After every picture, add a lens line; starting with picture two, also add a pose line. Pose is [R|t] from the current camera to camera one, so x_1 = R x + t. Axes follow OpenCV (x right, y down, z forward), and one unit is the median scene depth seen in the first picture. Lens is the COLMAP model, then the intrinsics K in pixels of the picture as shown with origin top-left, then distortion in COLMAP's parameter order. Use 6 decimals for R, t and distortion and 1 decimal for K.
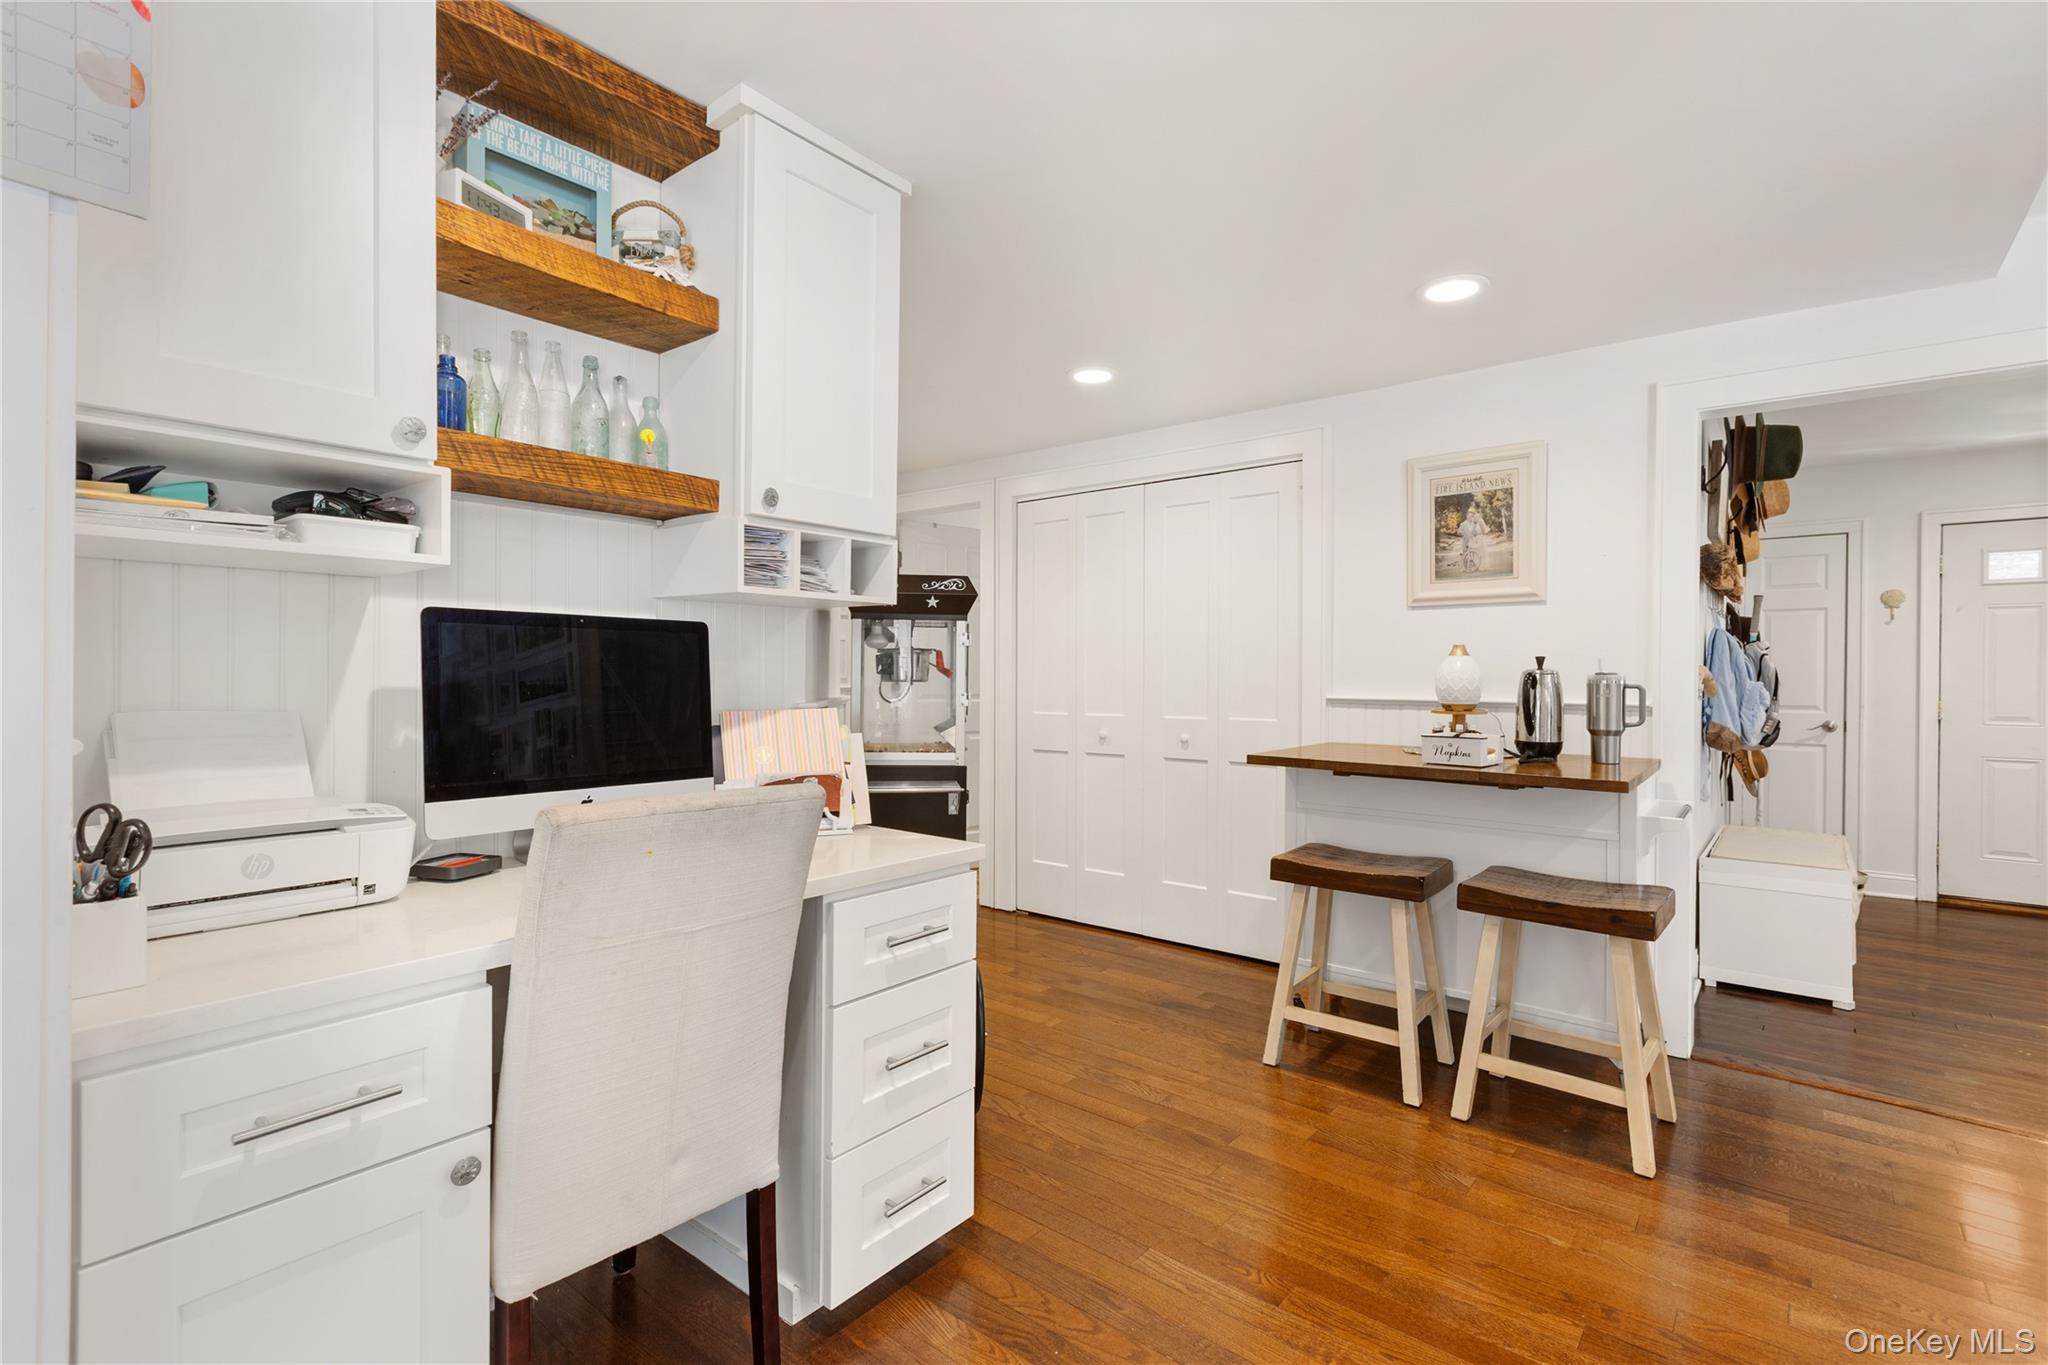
lens RADIAL K [[933.6, 0, 1014.9], [0, 933.6, 675.6], [0, 0, 1]] dist [-0.002964, 0.000845]
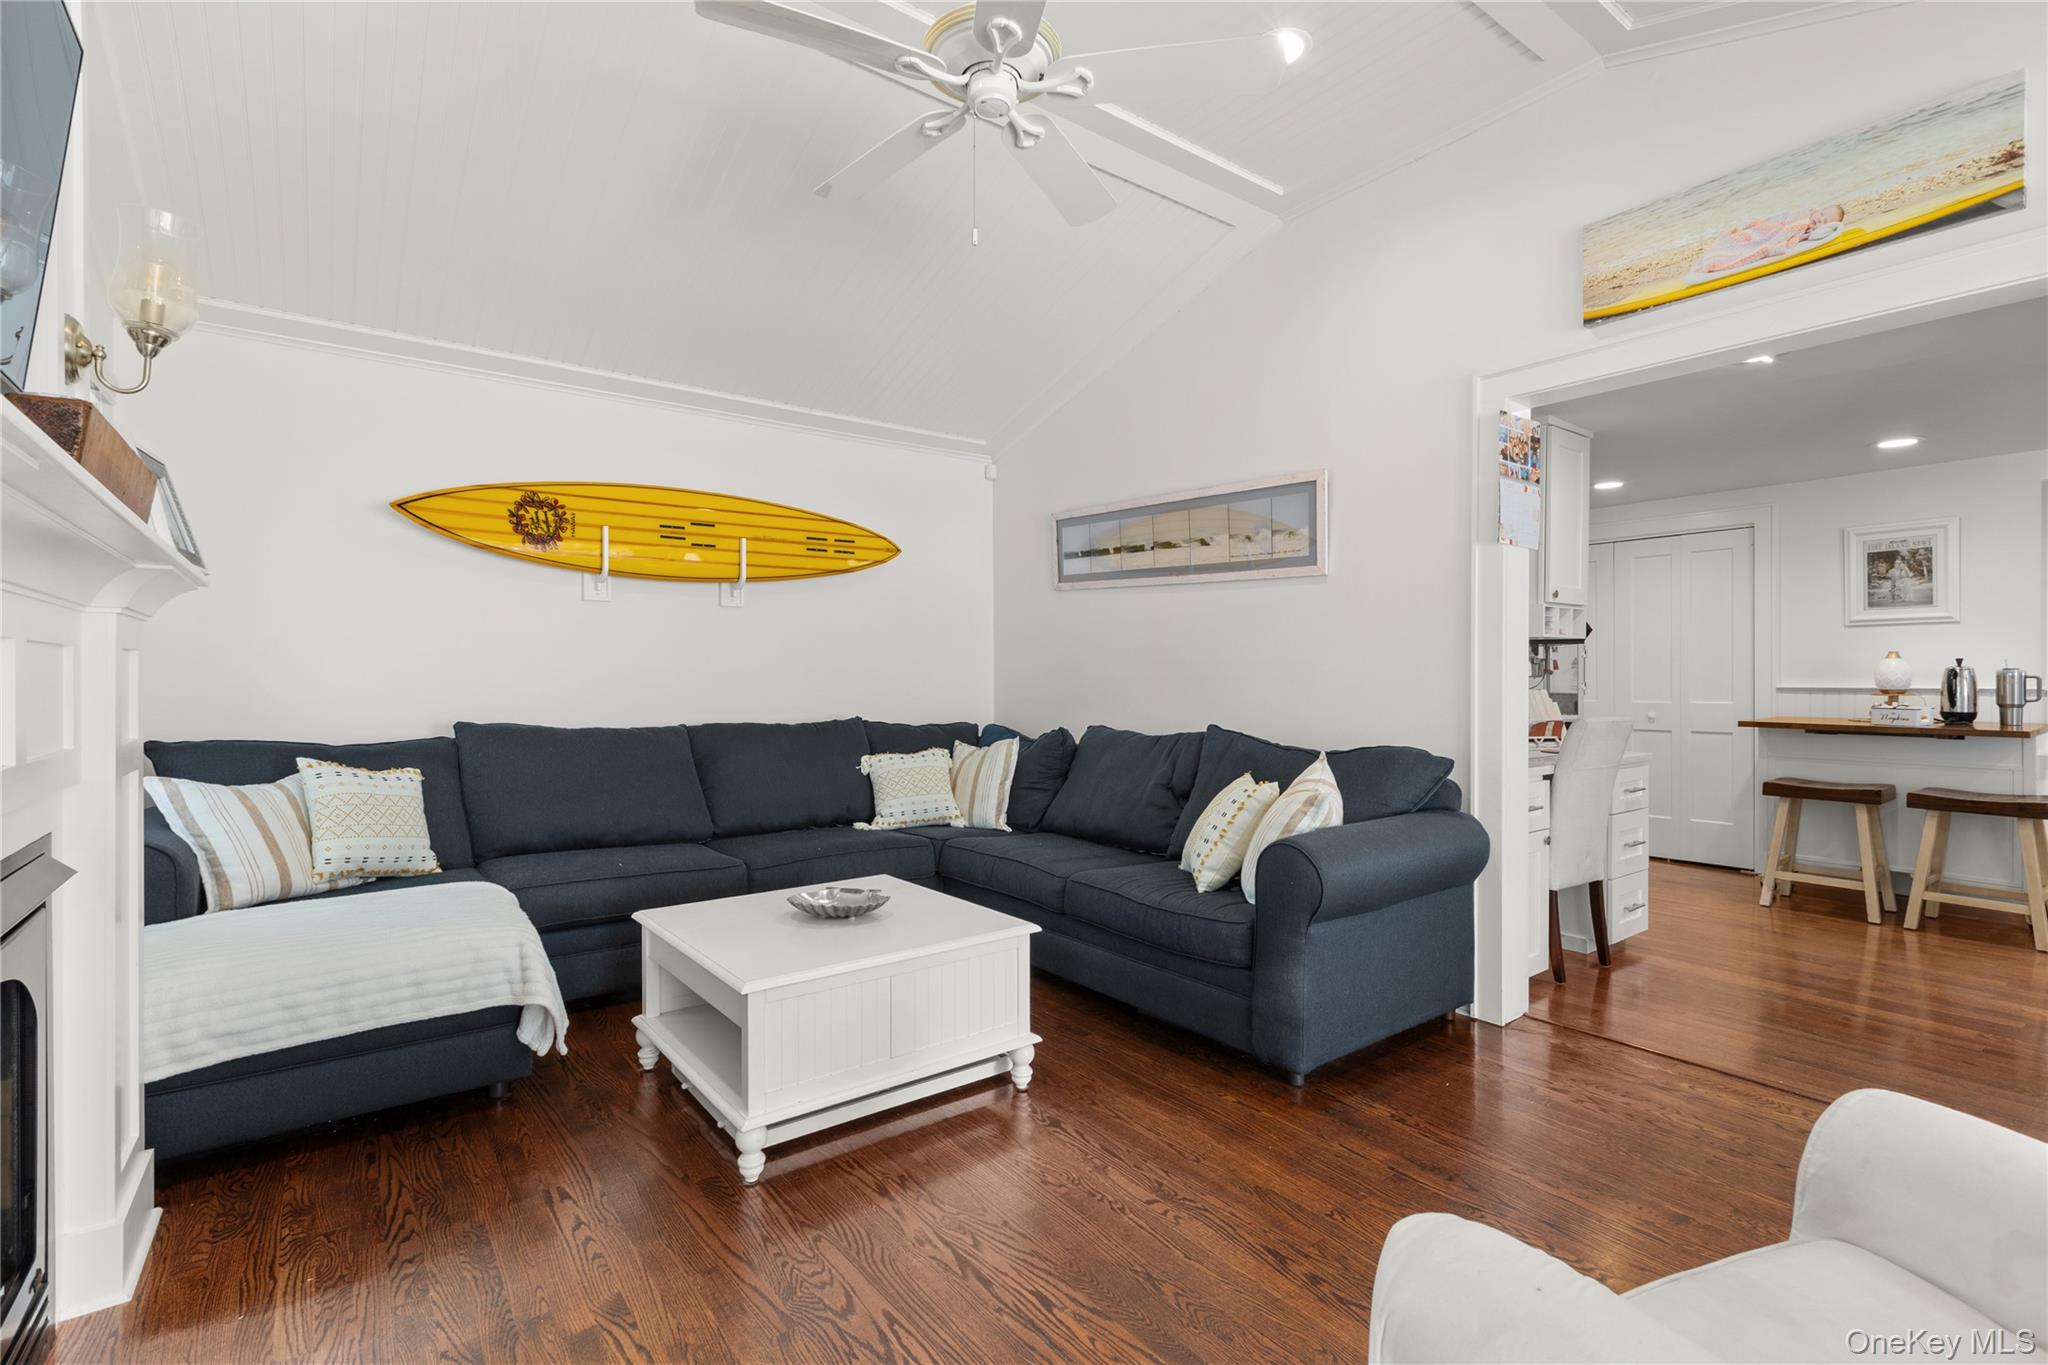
lens RADIAL K [[933.6, 0, 1005.4], [0, 933.6, 671.6], [0, 0, 1]] dist [-0.002964, 0.000845]
pose [[0.969636, -0.007386, -0.244443, -0.629507], [0.006421, 0.999968, -0.004746, -0.001333], [0.244470, 0.003033, 0.969652, -0.943419]]
